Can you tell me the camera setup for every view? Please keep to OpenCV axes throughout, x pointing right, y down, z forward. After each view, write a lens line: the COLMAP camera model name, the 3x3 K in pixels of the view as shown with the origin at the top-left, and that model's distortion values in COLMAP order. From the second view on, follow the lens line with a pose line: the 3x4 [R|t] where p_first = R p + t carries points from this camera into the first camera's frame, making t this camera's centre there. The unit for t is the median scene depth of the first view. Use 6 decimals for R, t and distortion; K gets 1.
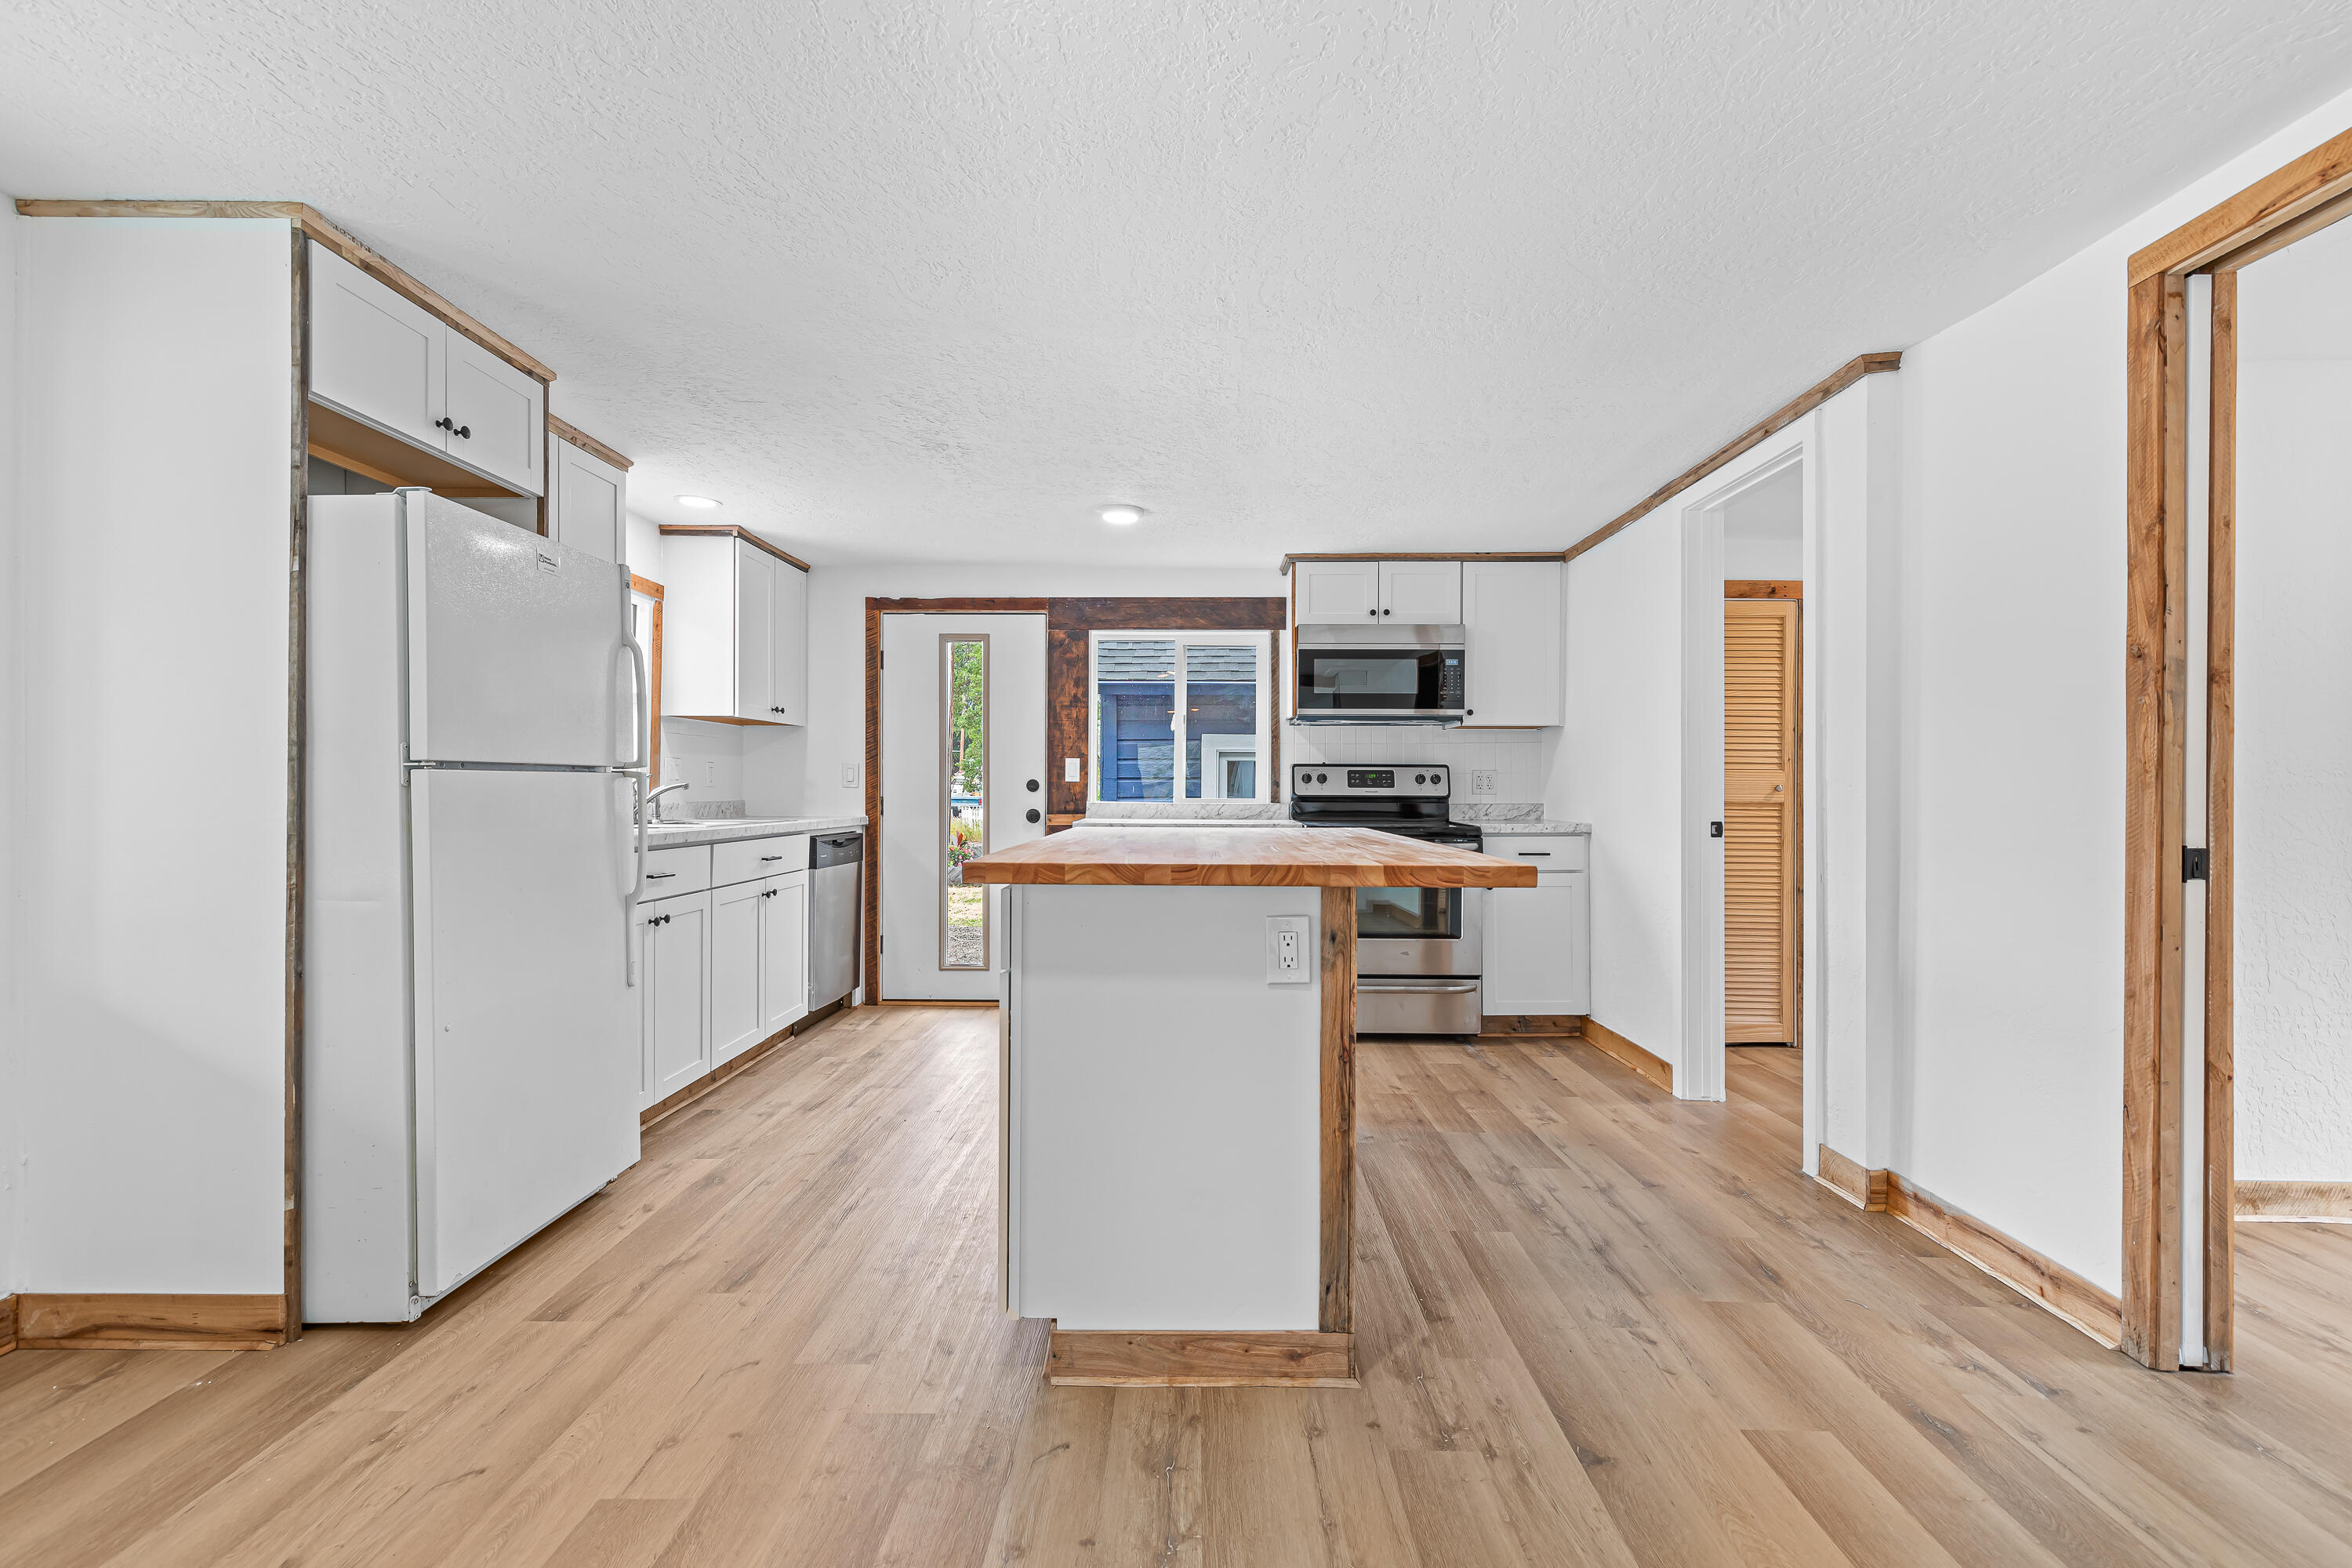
lens RADIAL K [[1067.2, 0, 1180.6], [0, 1067.2, 789.9], [0, 0, 1]] dist [0.011742, -0.001585]
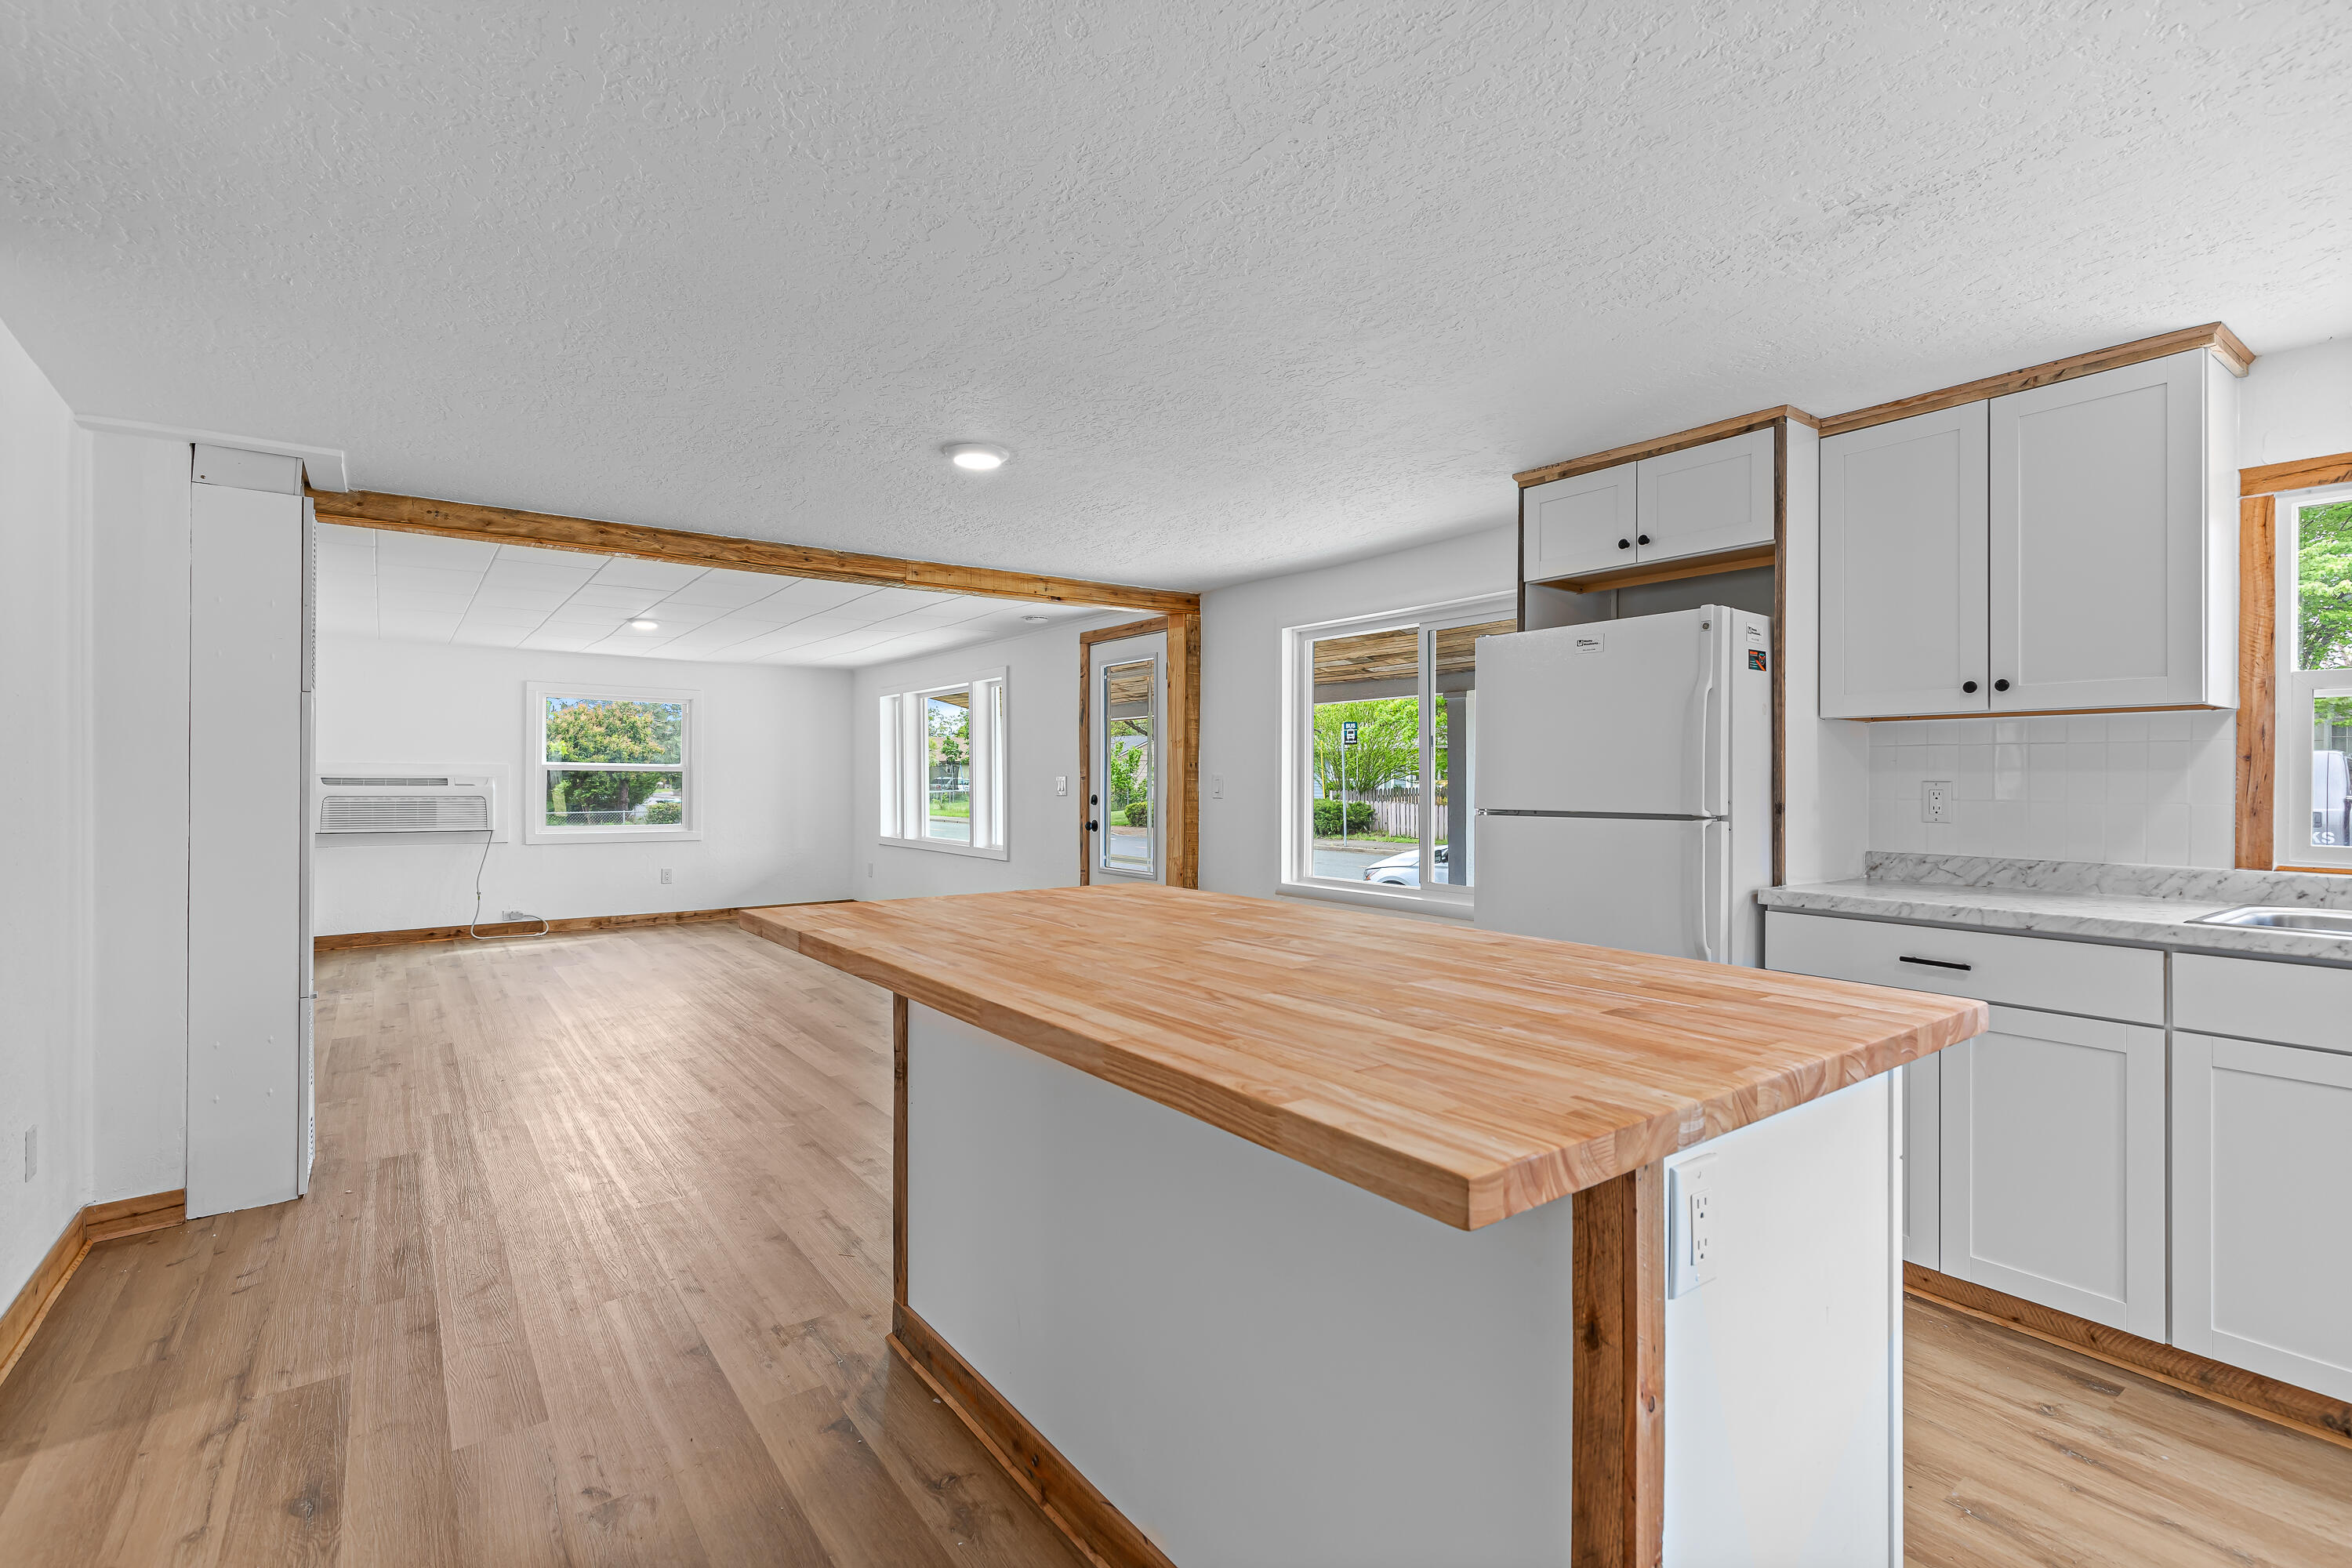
lens RADIAL K [[1066.3, 0, 1186.8], [0, 1066.3, 781.2], [0, 0, 1]] dist [0.008273, -0.001078]
pose [[-0.792757, -0.003484, -0.609528, 0.248494], [-0.005119, 0.999986, 0.000942, -0.028836], [0.609516, 0.003867, -0.792764, 0.841317]]
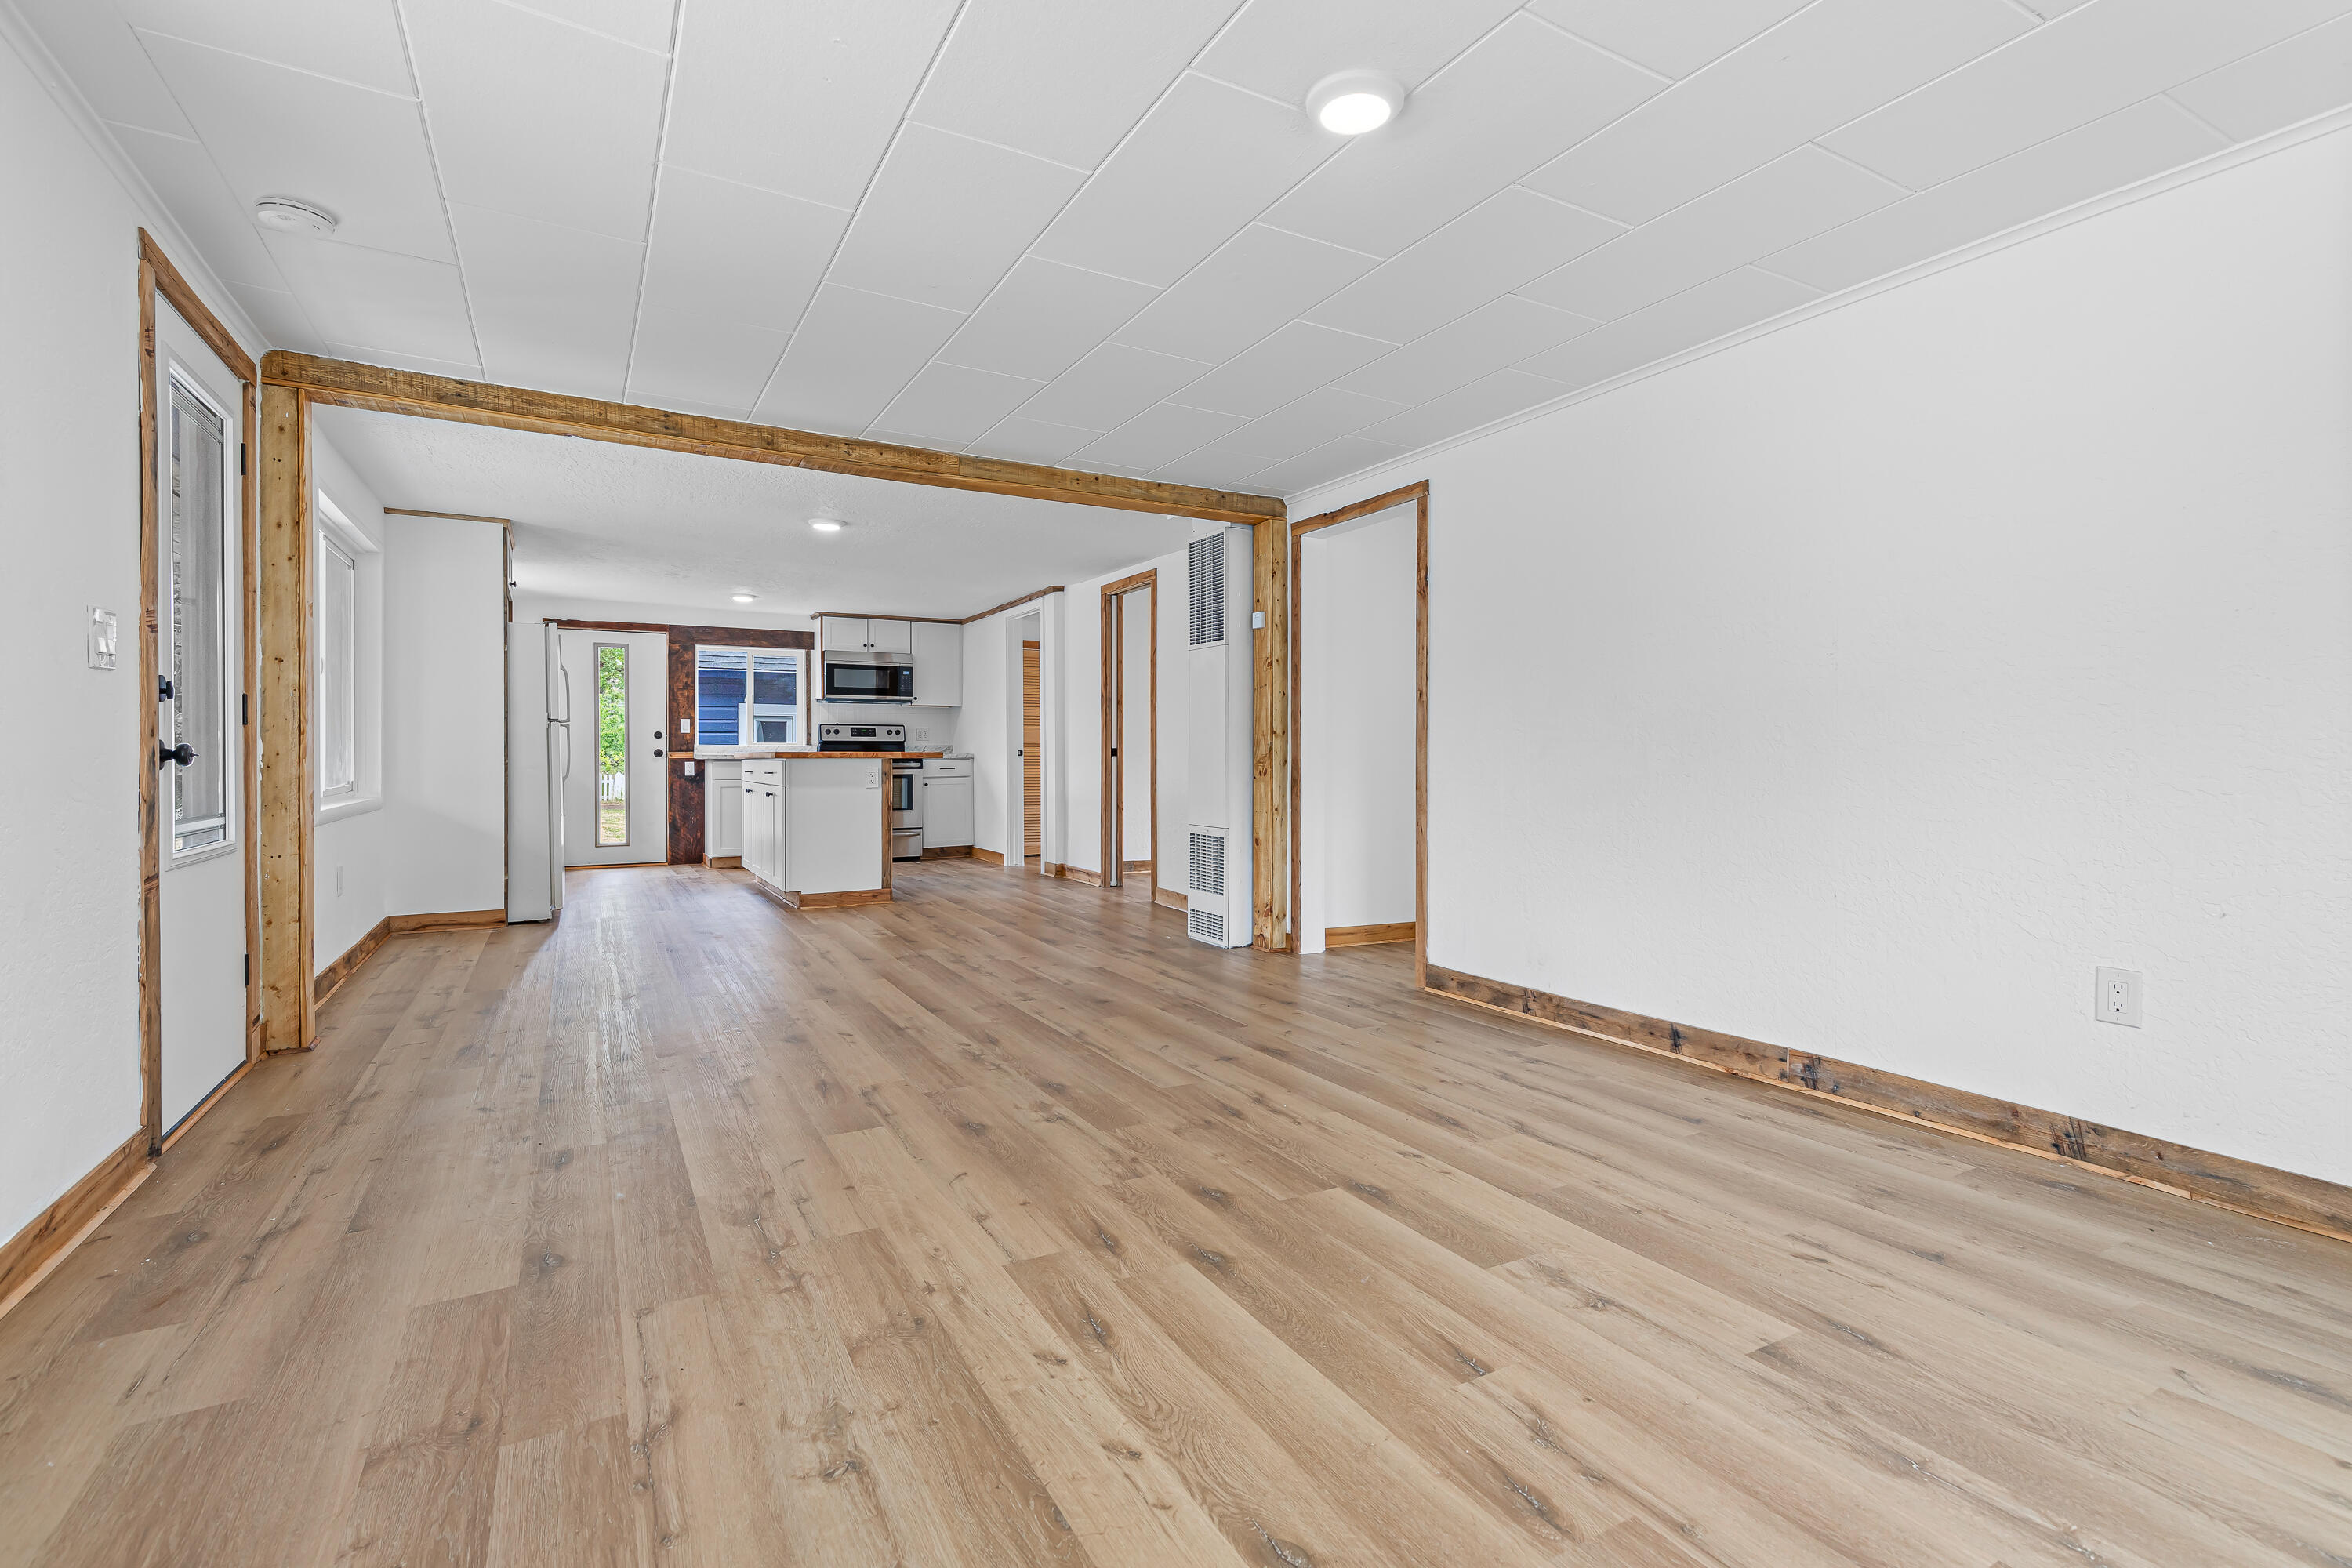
lens RADIAL K [[1084.0, 0, 1187.1], [0, 1084.0, 760.3], [0, 0, 1]] dist [0.013498, -0.000630]
pose [[0.864265, -0.007360, 0.502984, -0.304039], [0.003911, 0.999961, 0.007911, 0.027649], [-0.503022, -0.004870, 0.864260, -0.984117]]
